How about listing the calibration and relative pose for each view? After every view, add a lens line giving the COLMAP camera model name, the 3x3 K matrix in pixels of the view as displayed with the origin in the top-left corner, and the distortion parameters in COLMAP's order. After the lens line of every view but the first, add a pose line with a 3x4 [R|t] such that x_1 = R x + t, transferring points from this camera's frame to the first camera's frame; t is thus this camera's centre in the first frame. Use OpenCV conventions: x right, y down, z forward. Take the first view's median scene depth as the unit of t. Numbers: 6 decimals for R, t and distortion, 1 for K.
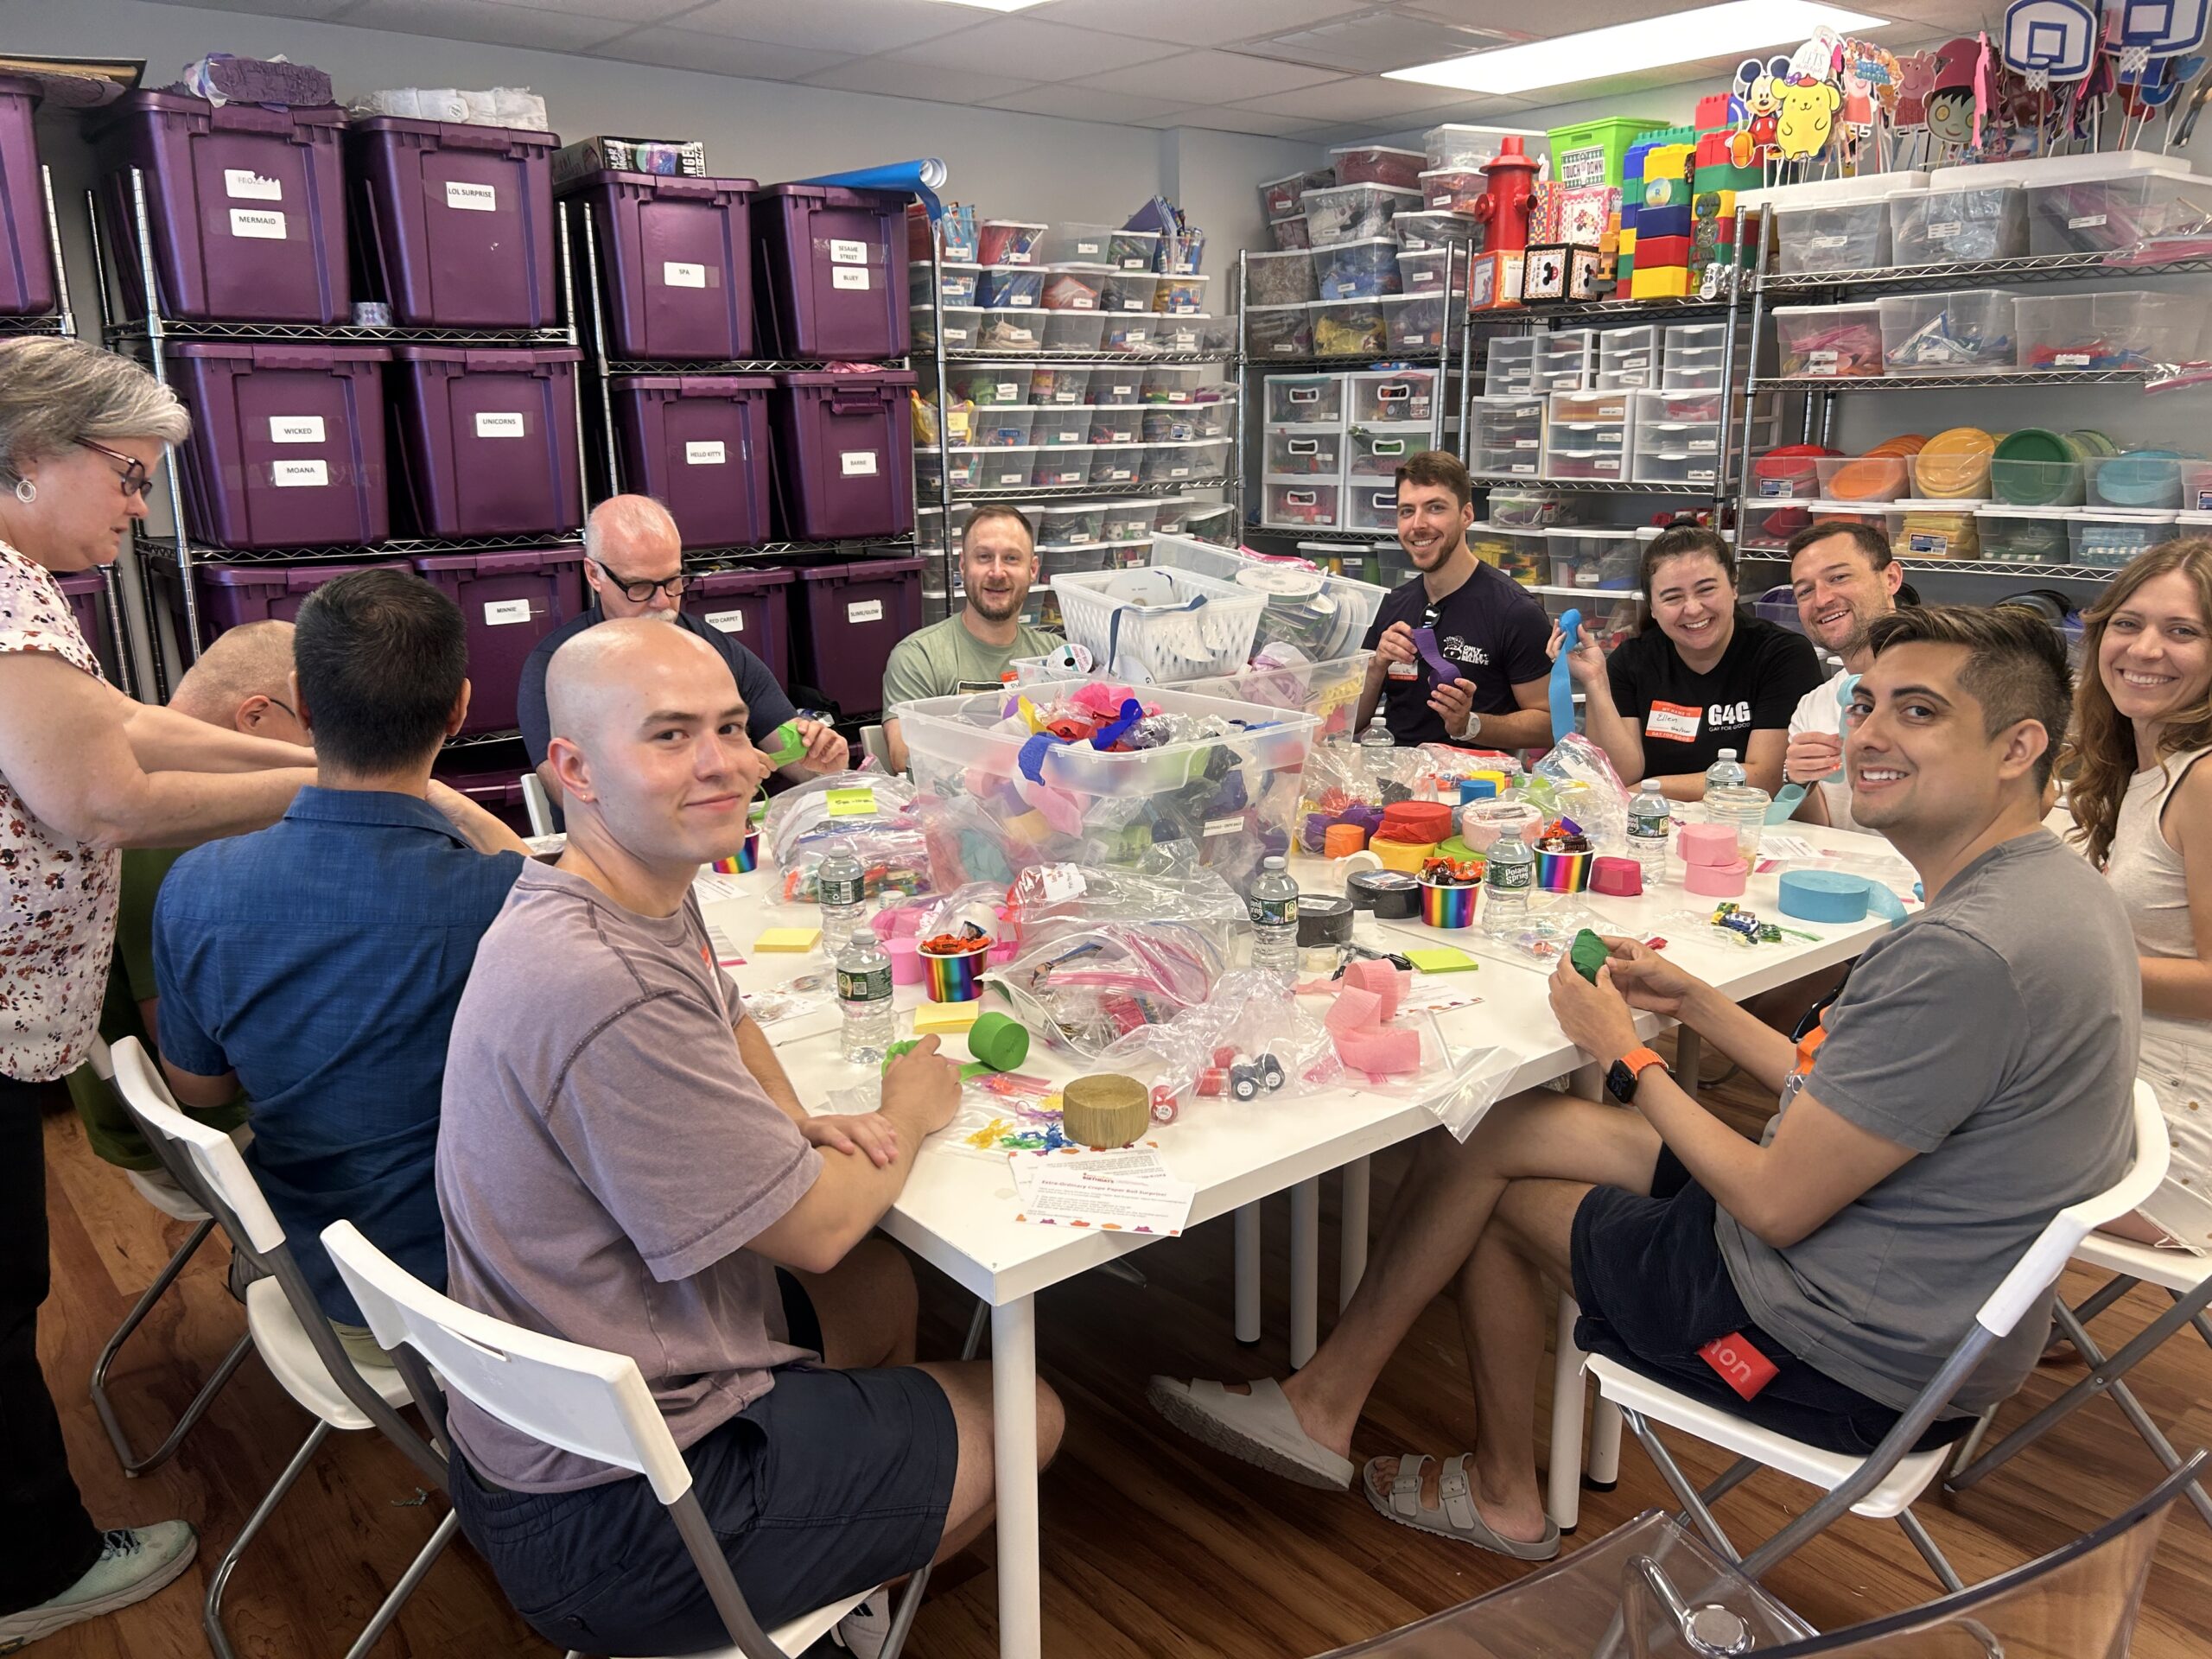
lens RADIAL K [[1685.7, 0, 1097.0], [0, 1685.7, 824.4], [0, 0, 1]] dist [-0.001035, -0.015199]
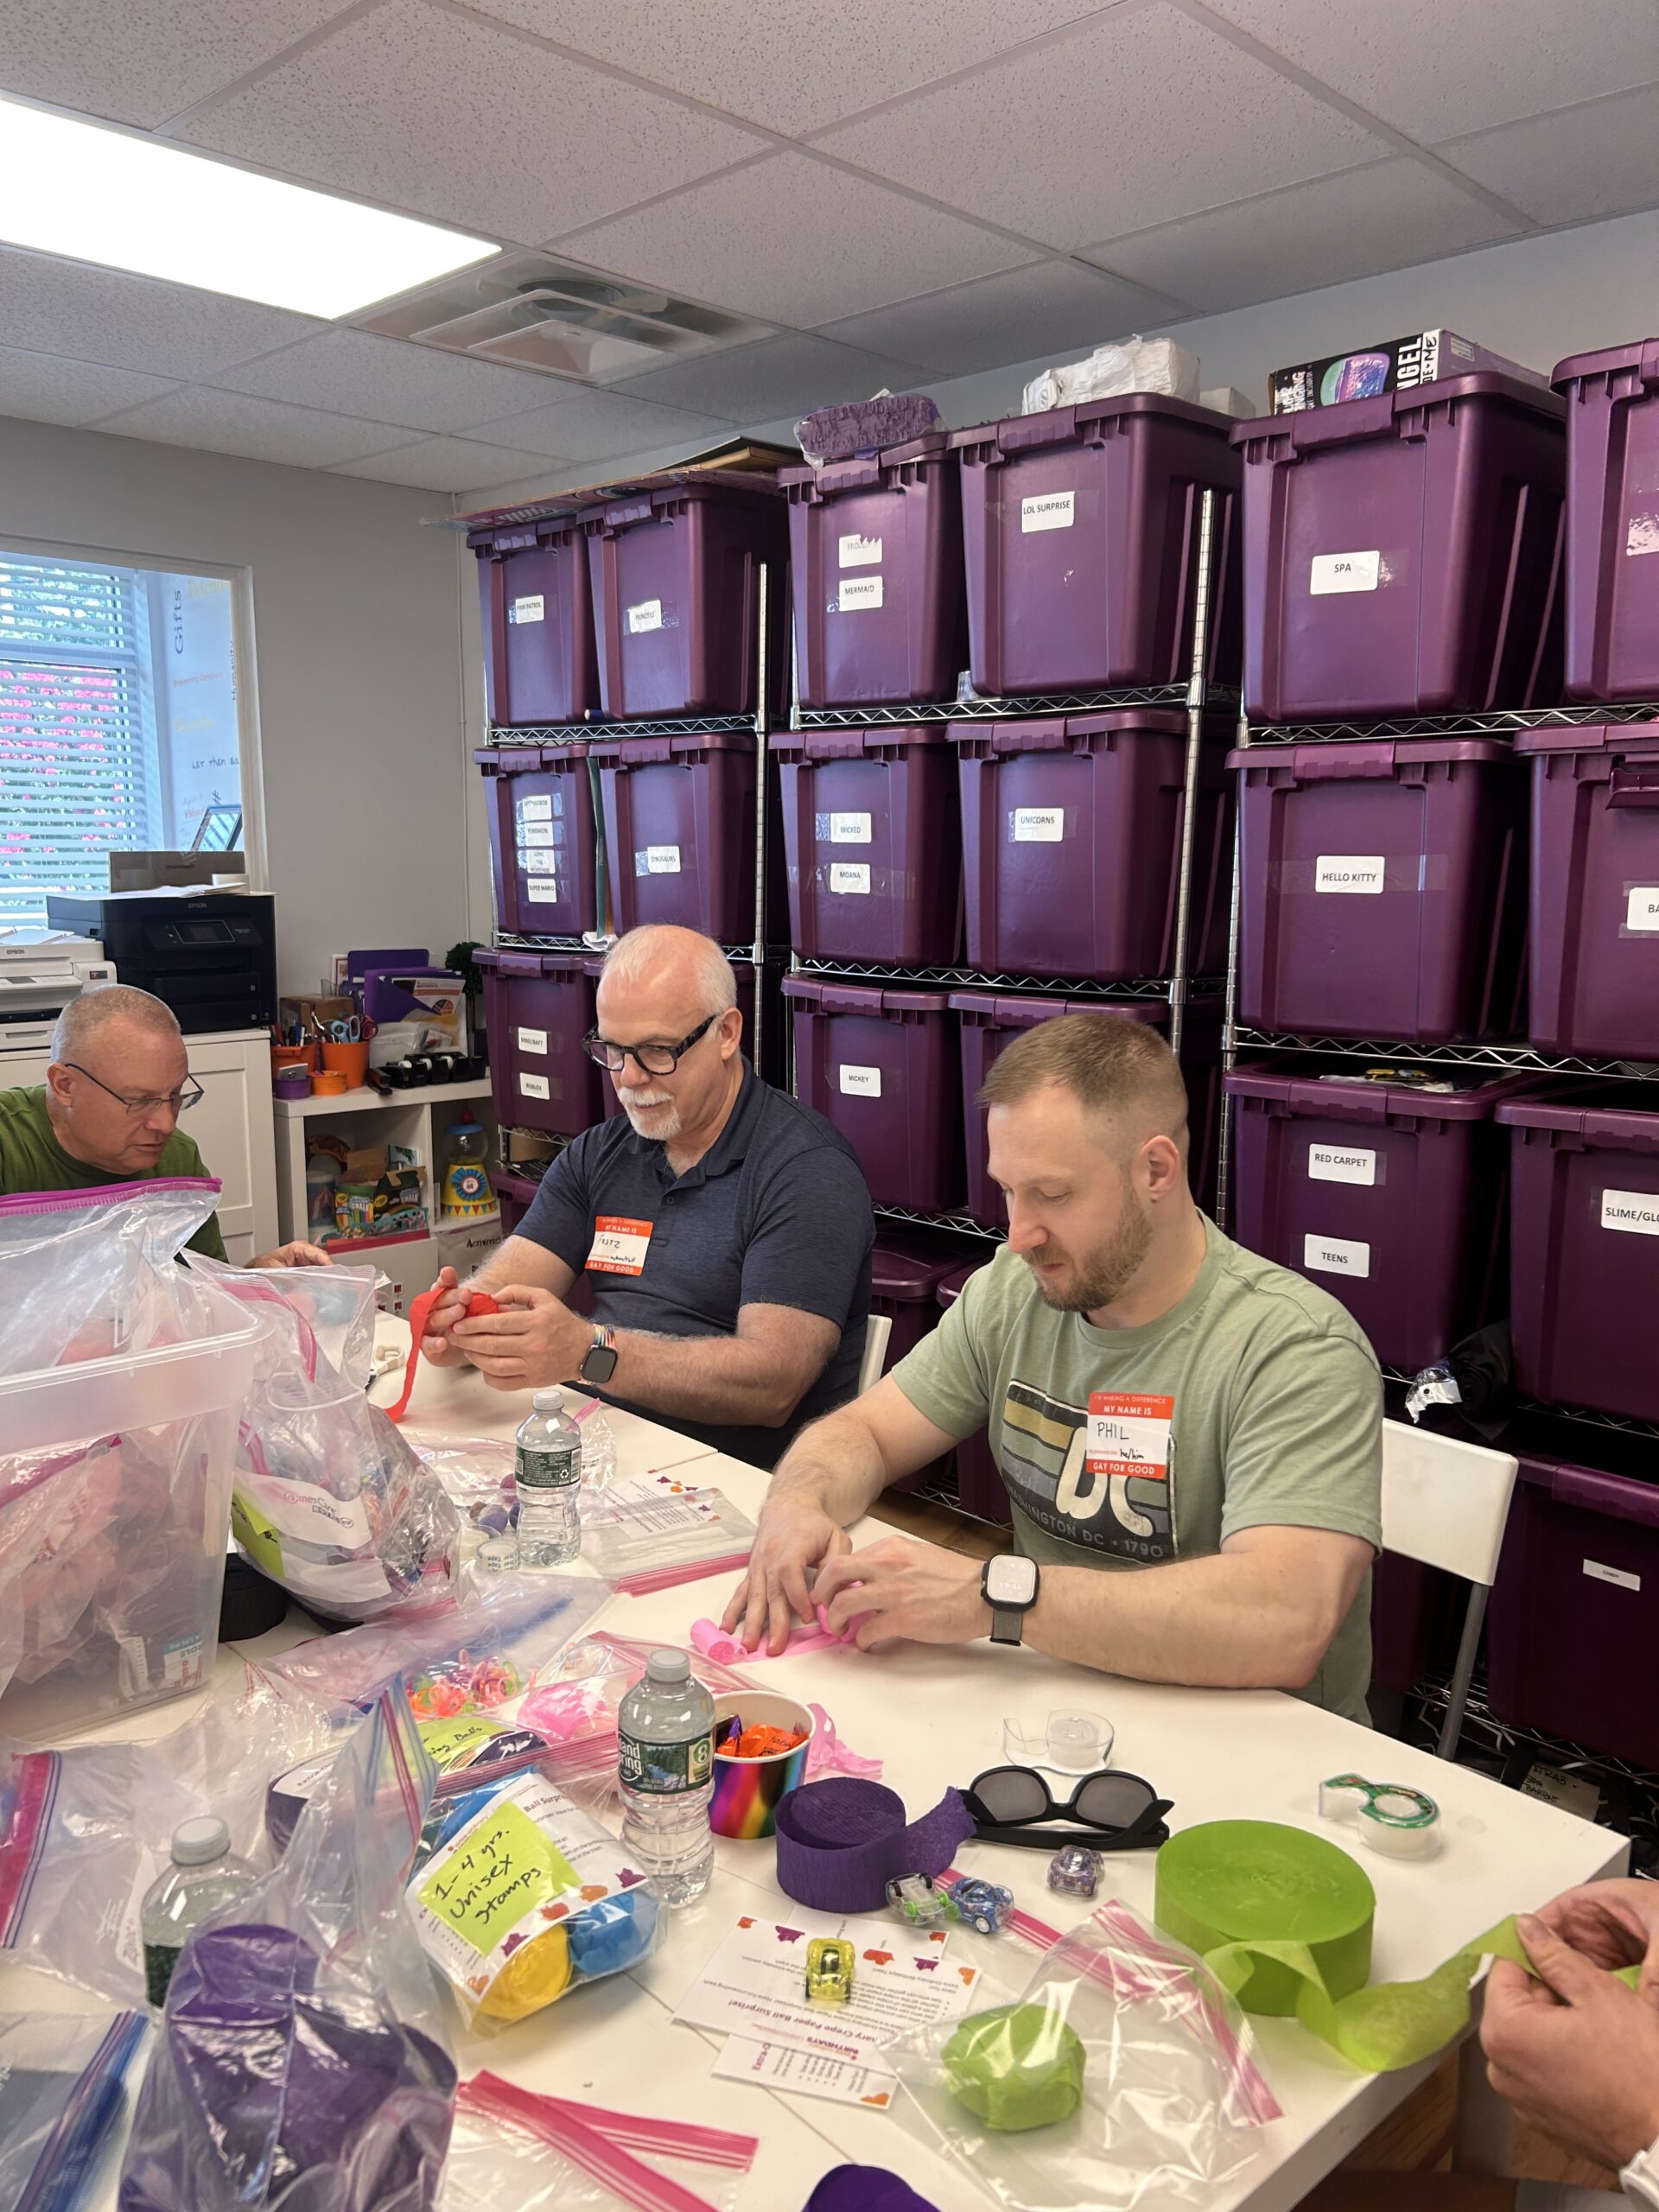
lens RADIAL K [[1685.7, 0, 831.2], [0, 1685.7, 1144.5], [0, 0, 1]] dist [-0.001035, -0.015199]
pose [[0.121418, 0.166478, -0.978541, 0.276892], [-0.257092, 0.957468, 0.130993, -0.136314], [0.958729, 0.235670, 0.159054, 0.639196]]
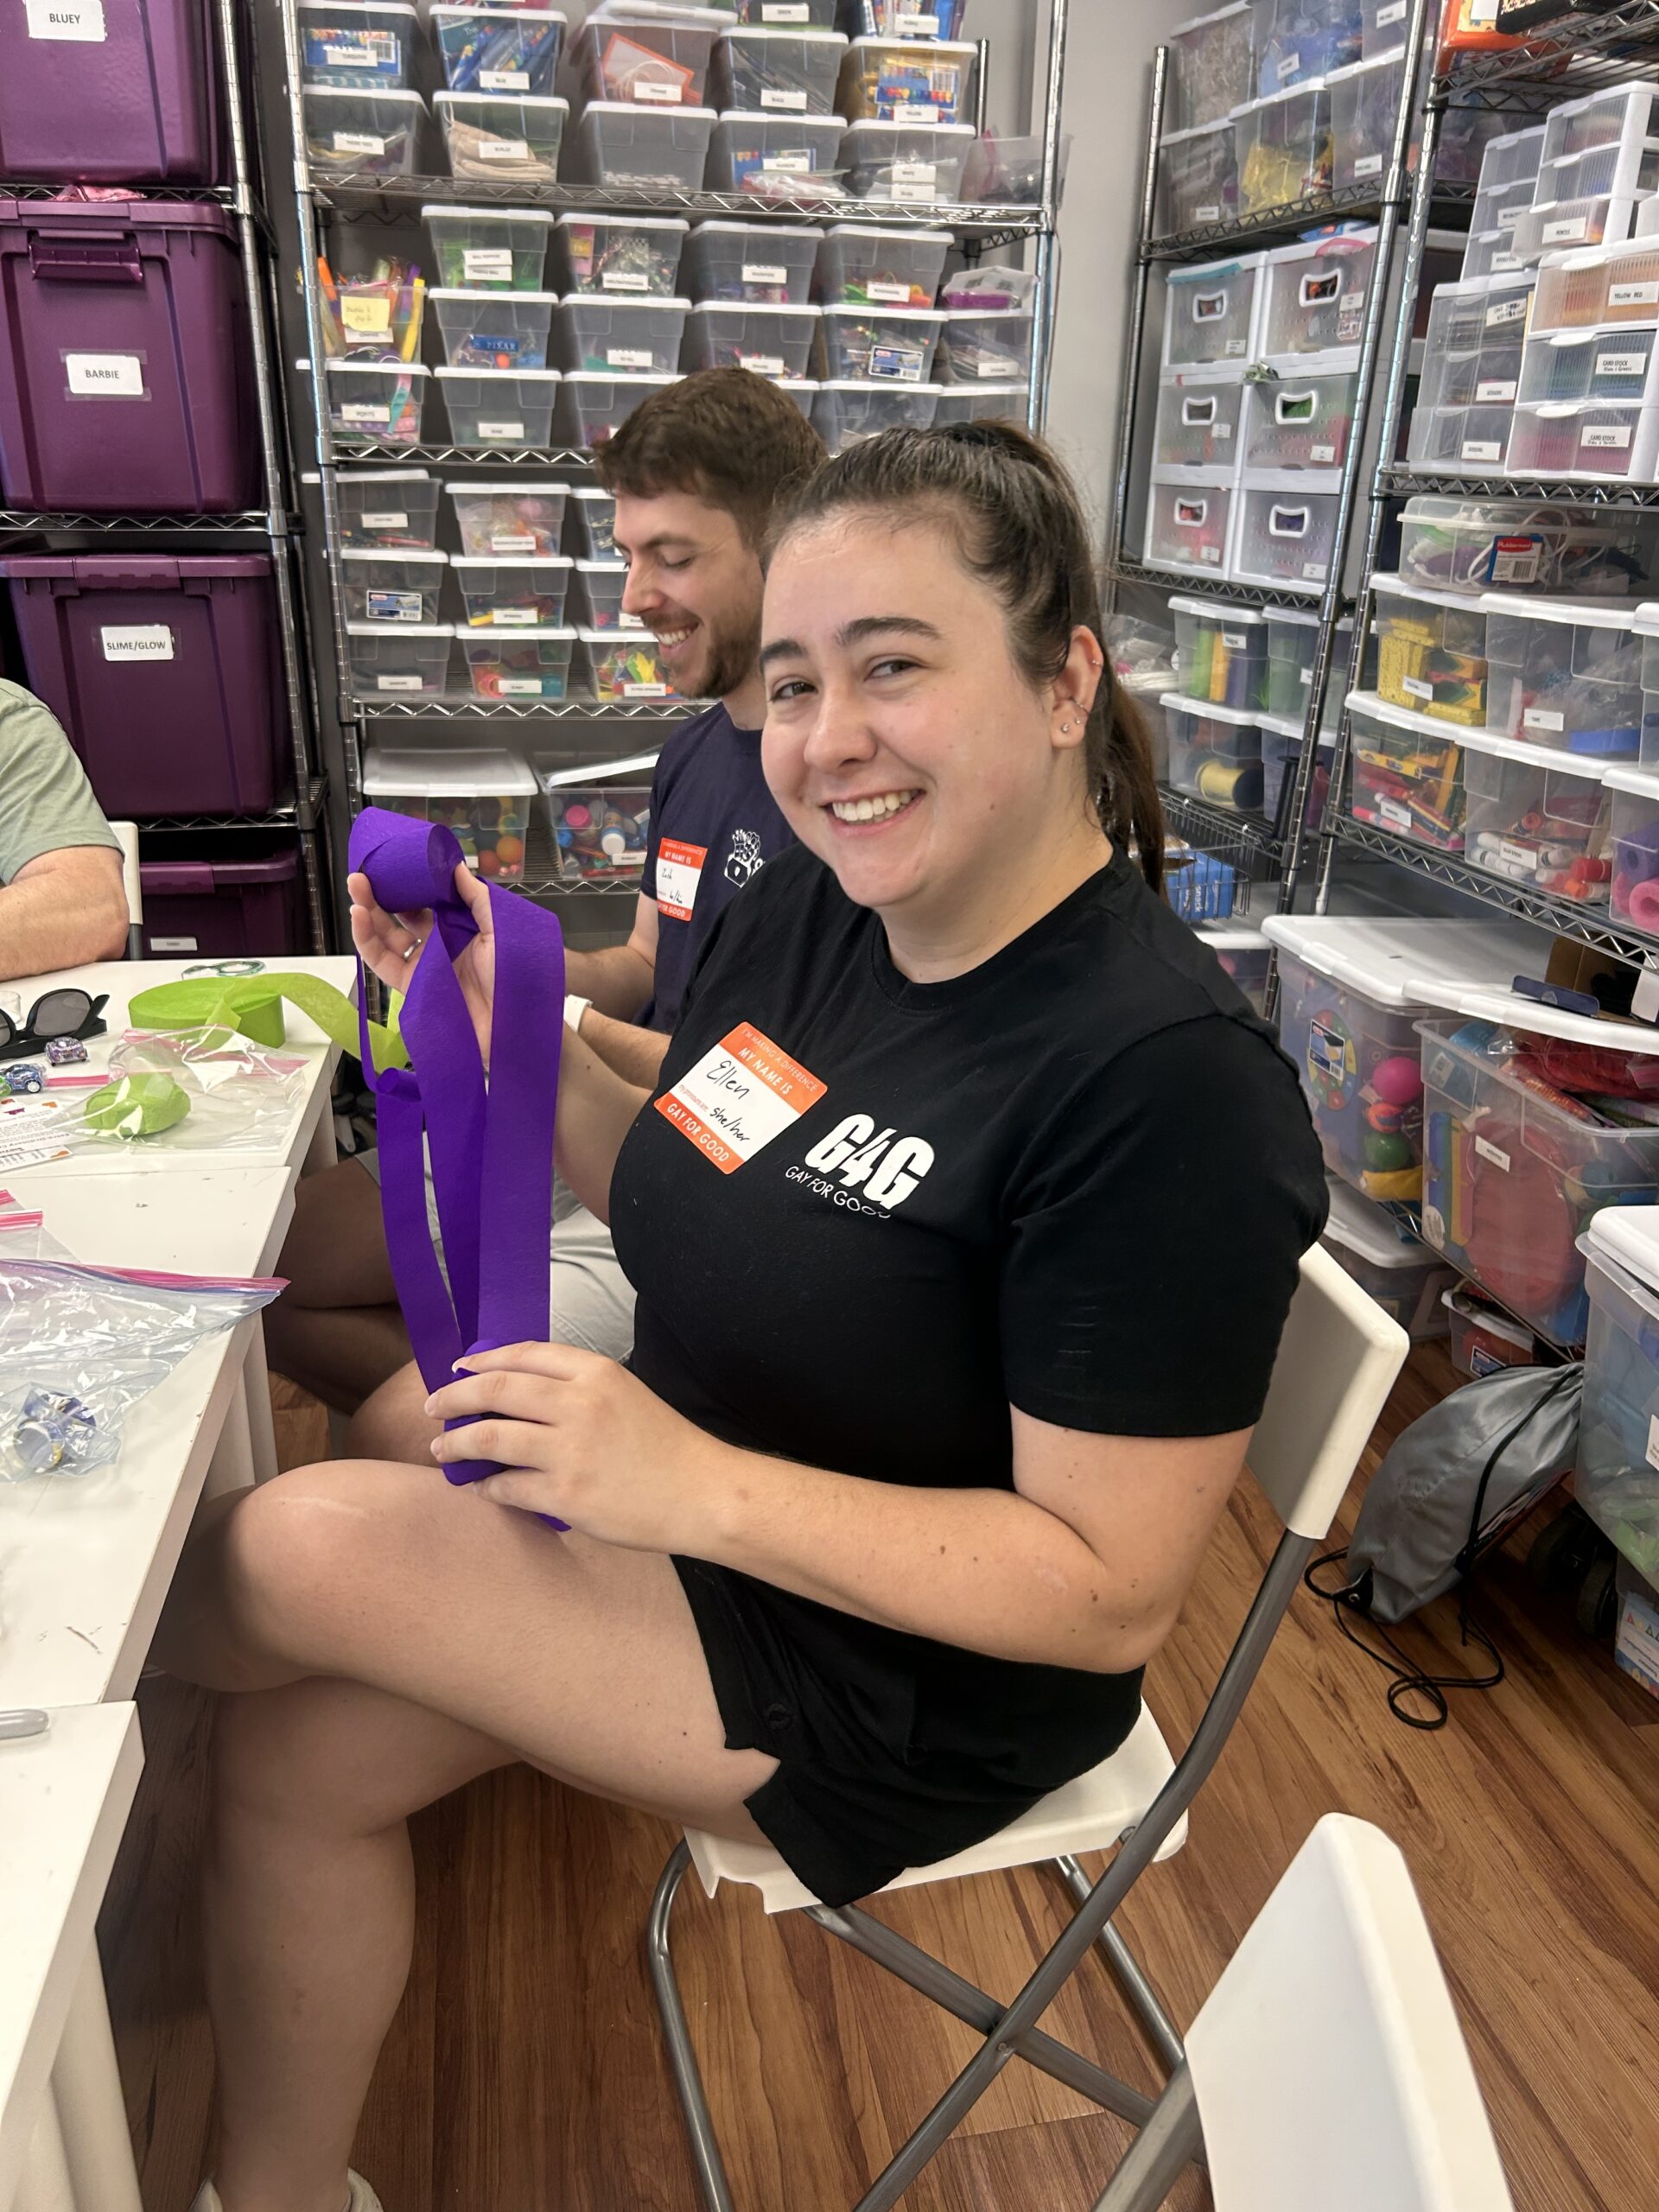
lens RADIAL K [[1685.7, 0, 844.6], [0, 1685.7, 1103.9], [0, 0, 1]] dist [-0.001035, -0.015199]
pose [[0.877972, 0.206532, -0.431867, 0.335264], [-0.149326, 0.975287, 0.162838, -0.093642], [0.454826, -0.078478, 0.887116, 0.531512]]
